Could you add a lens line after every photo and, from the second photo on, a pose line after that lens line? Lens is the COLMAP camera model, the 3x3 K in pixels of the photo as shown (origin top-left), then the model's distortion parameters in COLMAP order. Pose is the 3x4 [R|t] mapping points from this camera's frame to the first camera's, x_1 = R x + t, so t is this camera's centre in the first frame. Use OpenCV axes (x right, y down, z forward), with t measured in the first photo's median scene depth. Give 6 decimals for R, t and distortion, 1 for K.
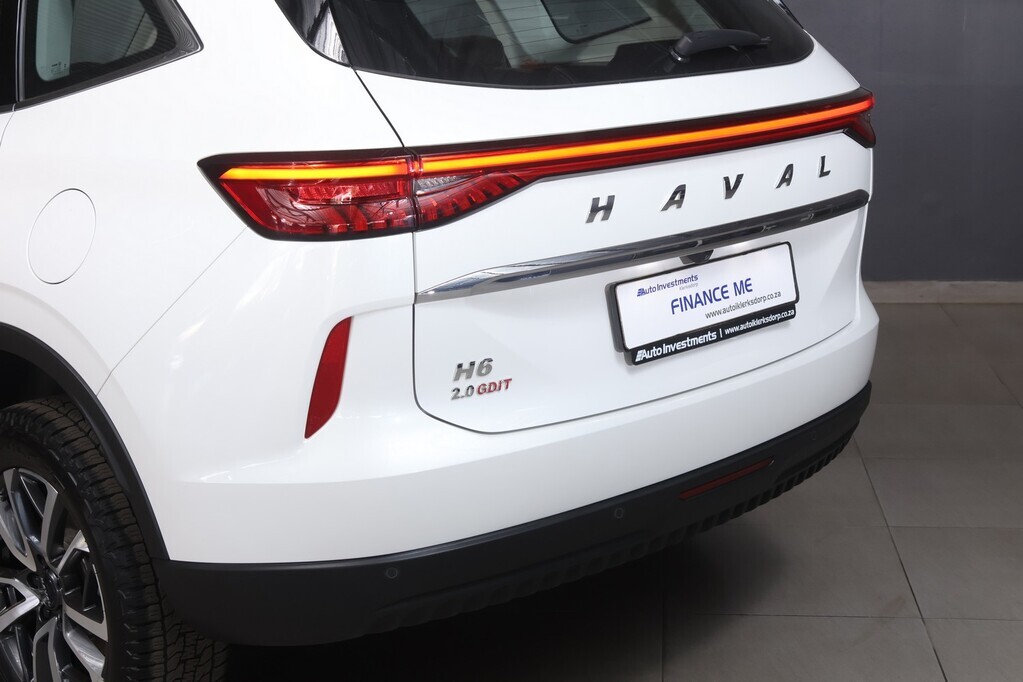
lens RADIAL K [[1692.2, 0, 511.5], [0, 1692.2, 341.0], [0, 0, 1]] dist [-0.037018, -0.140509]
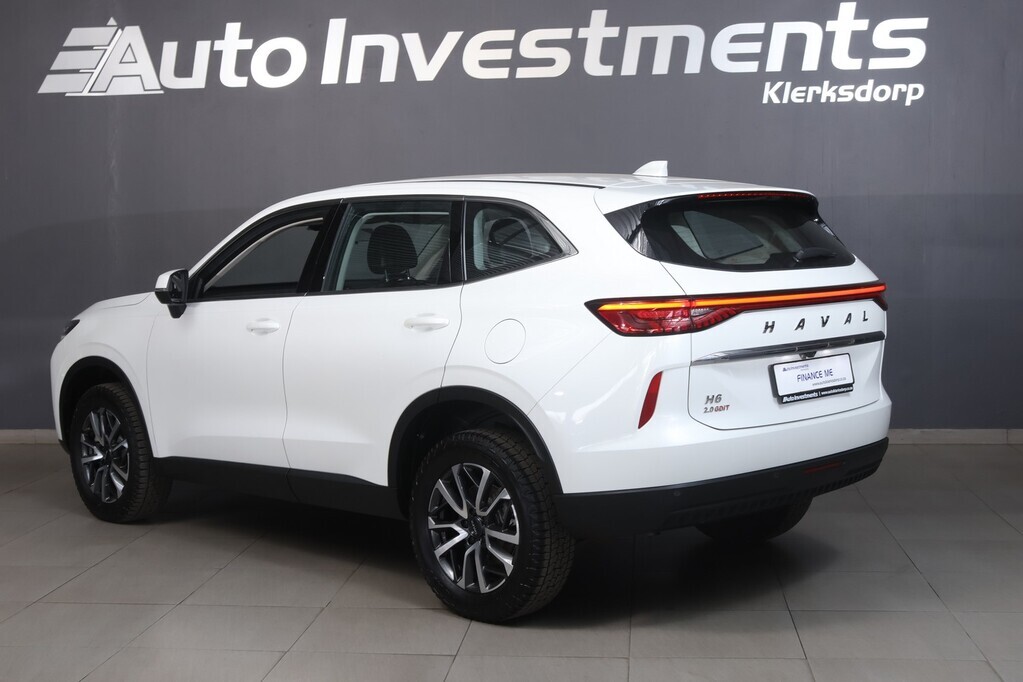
lens RADIAL K [[1514.1, 0, 508.8], [0, 1514.1, 319.6], [0, 0, 1]] dist [-0.048291, 0.034867]
pose [[0.999973, 0.006459, -0.003430, -0.271143], [-0.006907, 0.988245, -0.152721, 0.208015], [0.002403, 0.152741, 0.988263, -0.899053]]
